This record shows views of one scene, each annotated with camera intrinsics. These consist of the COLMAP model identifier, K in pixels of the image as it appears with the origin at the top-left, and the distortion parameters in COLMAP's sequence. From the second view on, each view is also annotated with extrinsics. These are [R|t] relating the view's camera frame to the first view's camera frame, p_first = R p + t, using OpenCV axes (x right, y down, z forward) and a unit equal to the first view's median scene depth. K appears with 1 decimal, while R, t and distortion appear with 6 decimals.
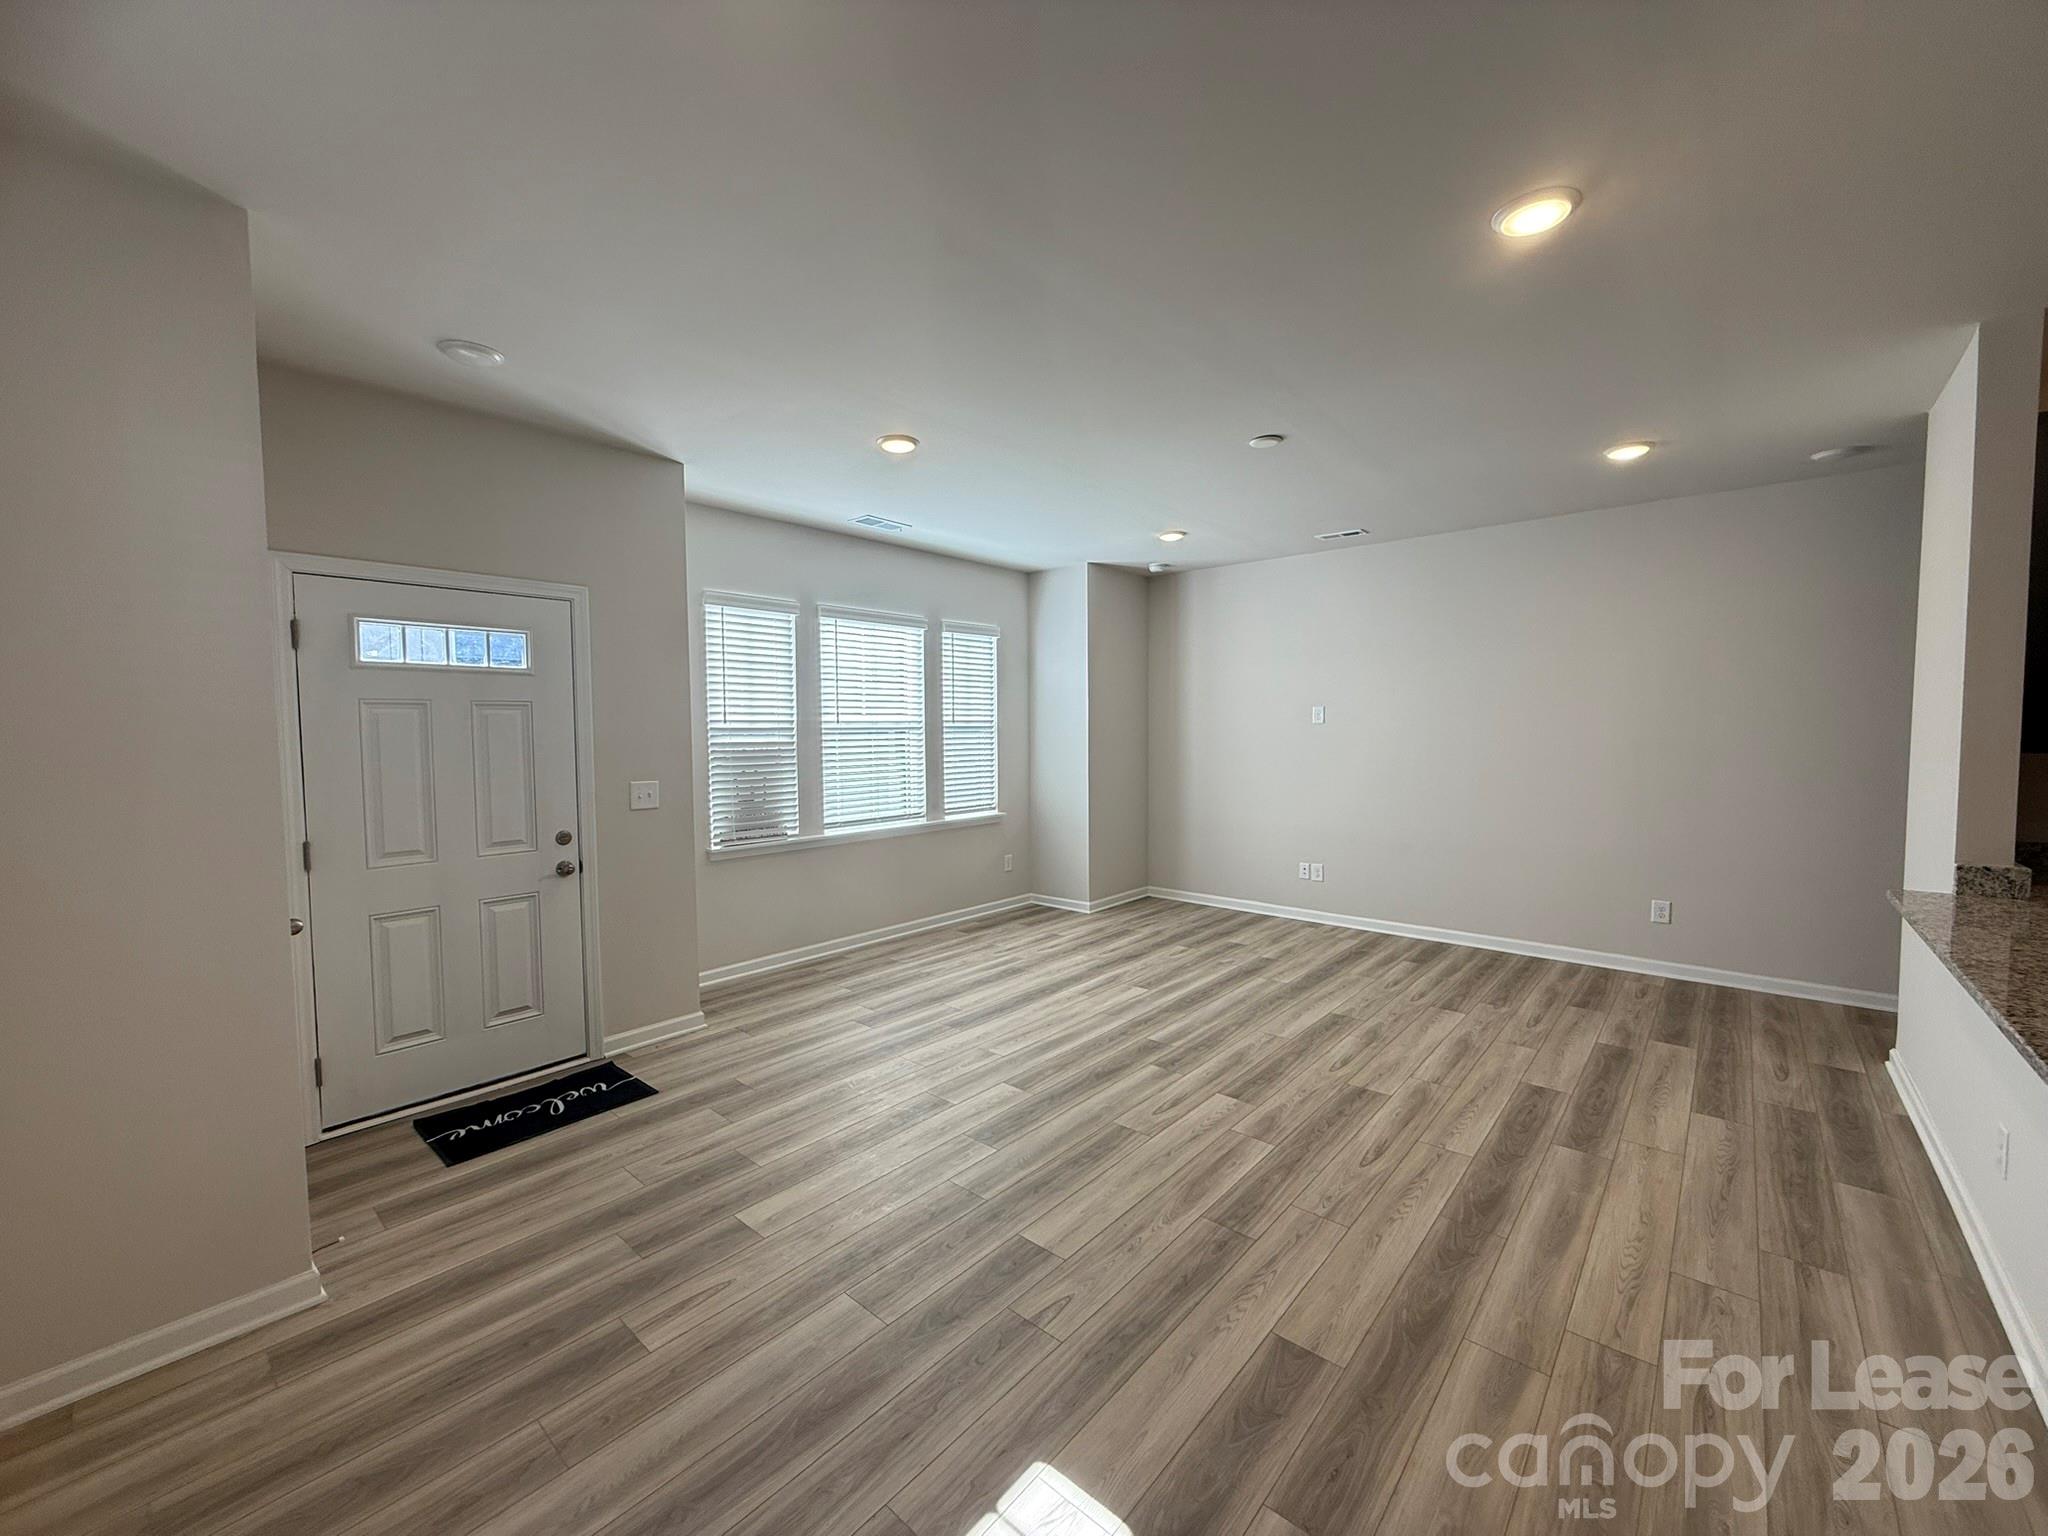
lens RADIAL K [[811.9, 0, 1017.2], [0, 811.9, 769.2], [0, 0, 1]] dist [0.001062, 0.000094]
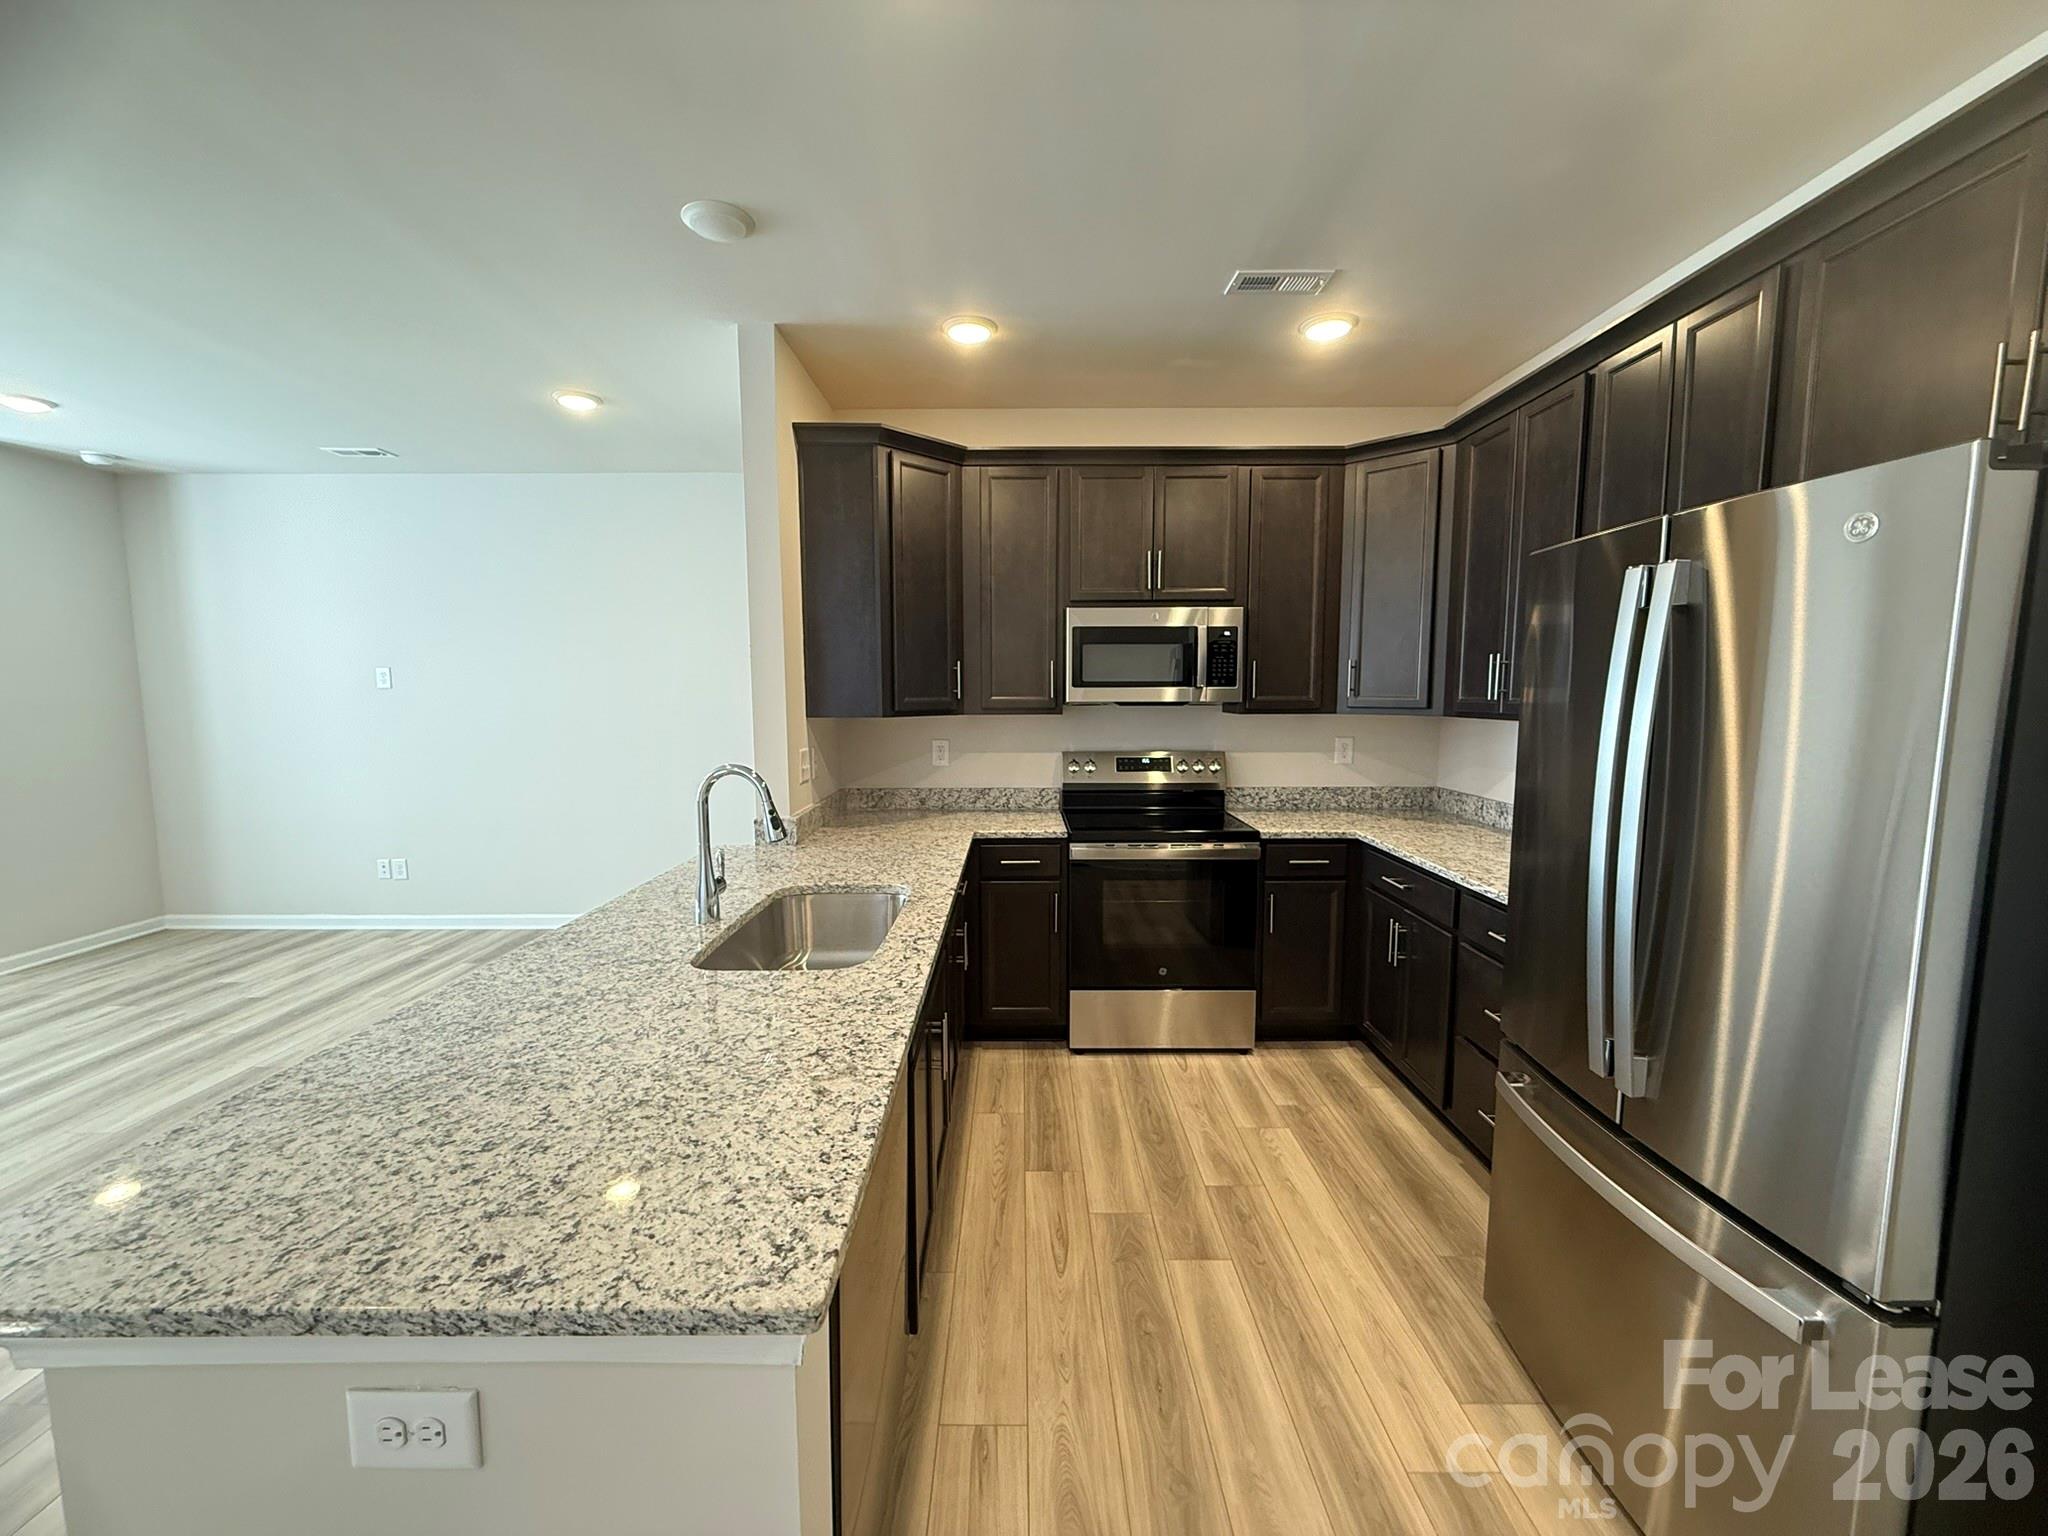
lens RADIAL K [[811.9, 0, 1017.2], [0, 811.9, 769.2], [0, 0, 1]] dist [0.001062, 0.000094]
pose [[0.749765, -0.061251, 0.658863, 0.553620], [0.031107, 0.997868, 0.057367, -0.003930], [-0.660972, -0.022517, 0.750073, -0.063090]]
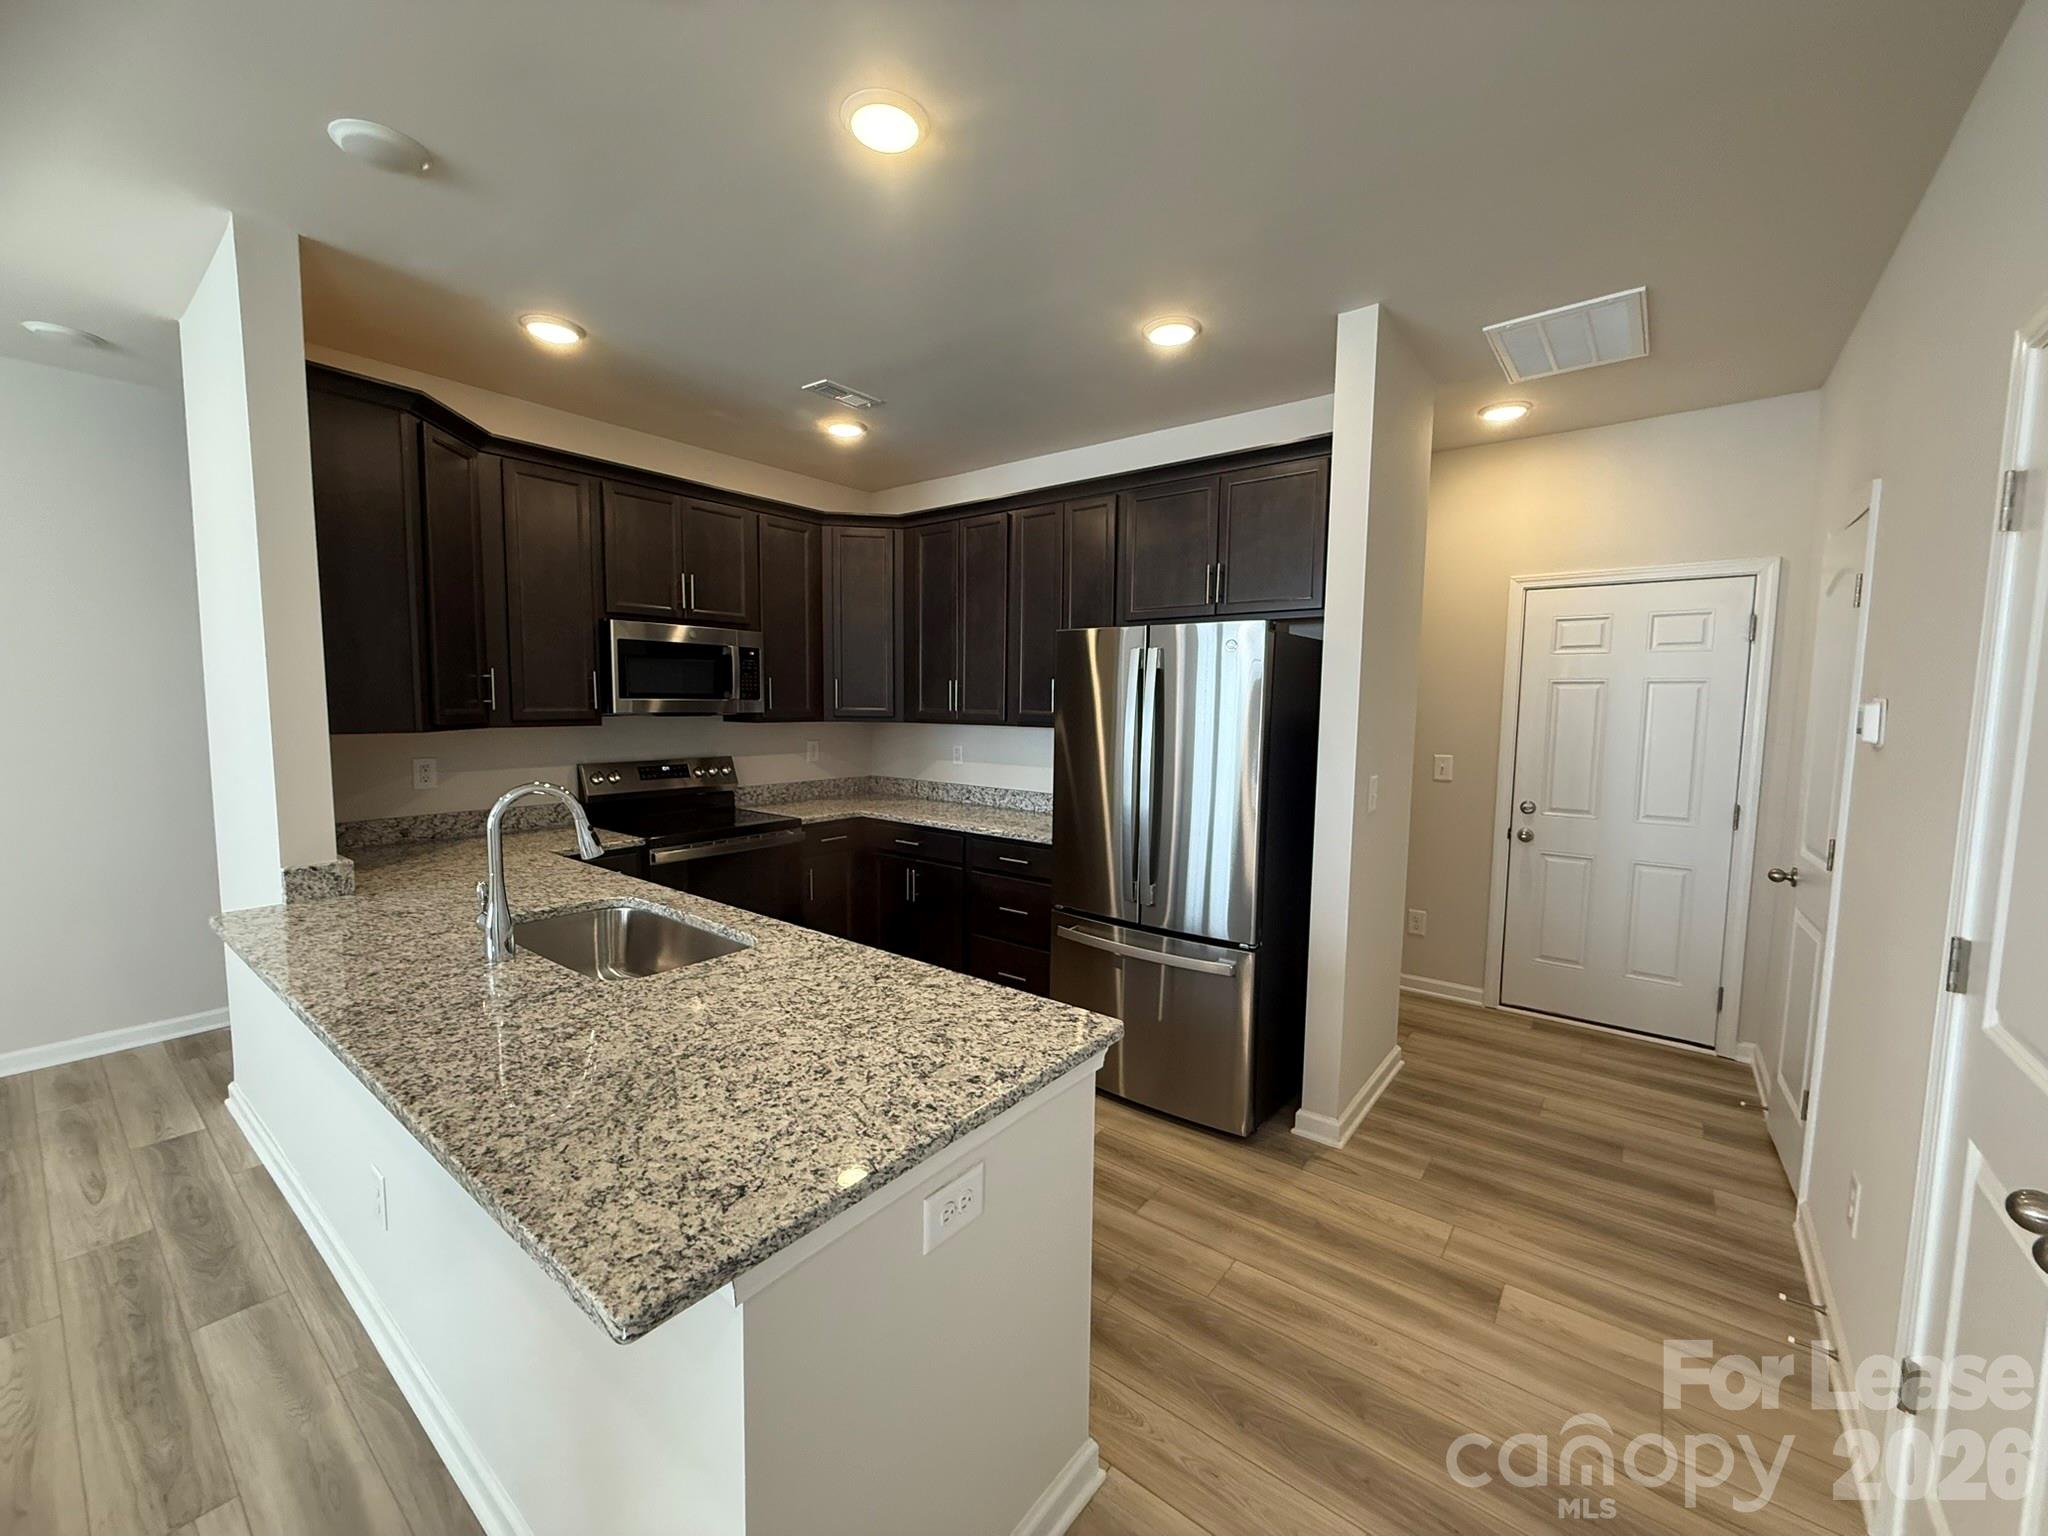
lens RADIAL K [[811.9, 0, 1017.2], [0, 811.9, 769.2], [0, 0, 1]] dist [0.001062, 0.000094]
pose [[-0.058354, -0.080410, 0.995052, 0.216555], [0.039213, 0.995797, 0.082770, -0.022507], [-0.997526, 0.043849, -0.054955, 0.219730]]
